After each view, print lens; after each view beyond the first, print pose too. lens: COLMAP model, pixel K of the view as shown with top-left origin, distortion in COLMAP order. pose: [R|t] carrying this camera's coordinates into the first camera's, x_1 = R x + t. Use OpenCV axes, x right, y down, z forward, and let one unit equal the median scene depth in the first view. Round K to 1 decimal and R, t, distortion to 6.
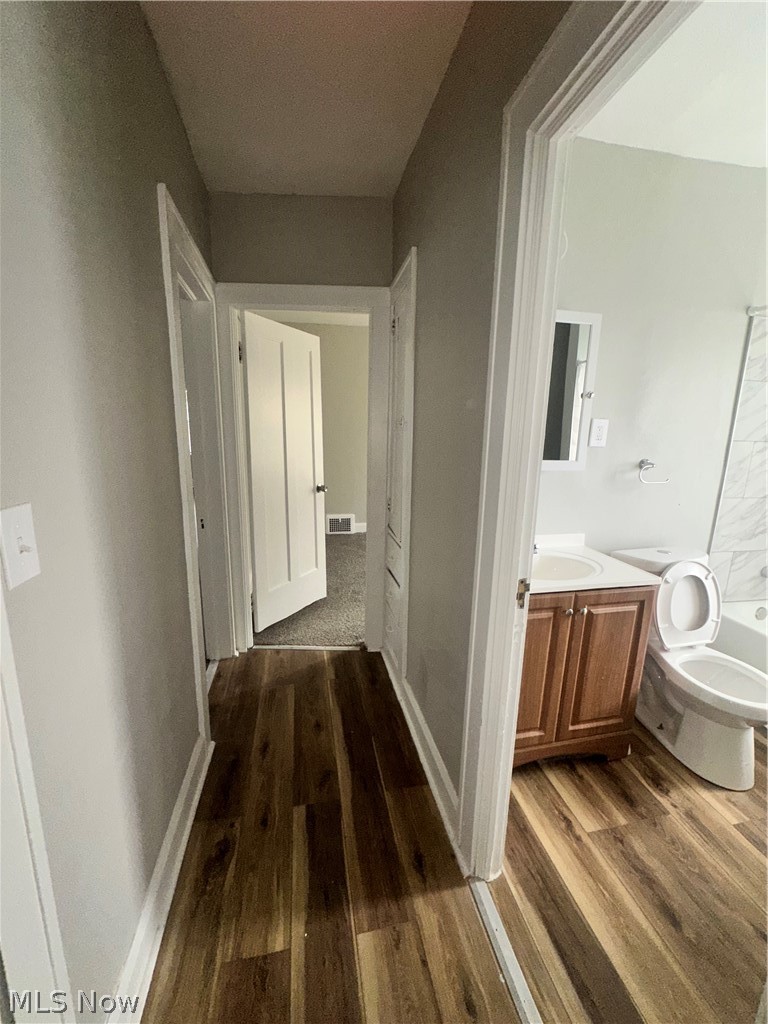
lens RADIAL K [[410.1, 0, 384.0], [0, 410.1, 512.0], [0, 0, 1]] dist [-0.001433, 0.000072]
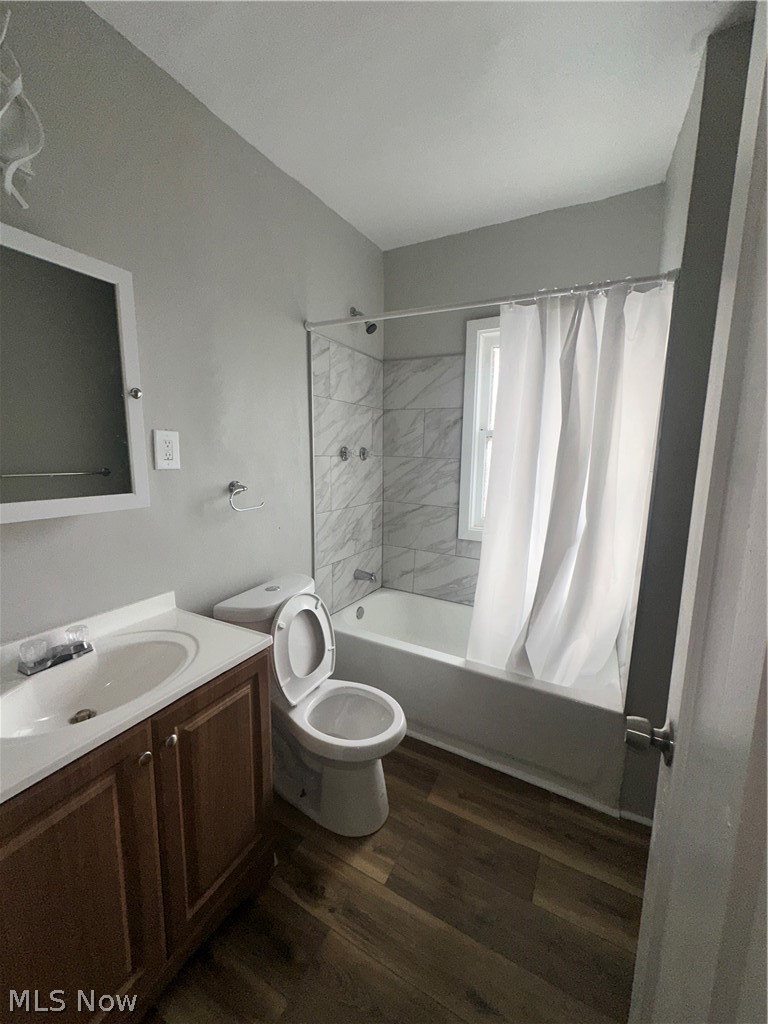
lens RADIAL K [[410.1, 0, 384.0], [0, 410.1, 512.0], [0, 0, 1]] dist [-0.001433, 0.000072]
pose [[0.645969, -0.128274, 0.752509, 0.233158], [0.155493, 0.987224, 0.034806, -0.056677], [-0.747359, 0.094527, 0.657662, 0.277549]]
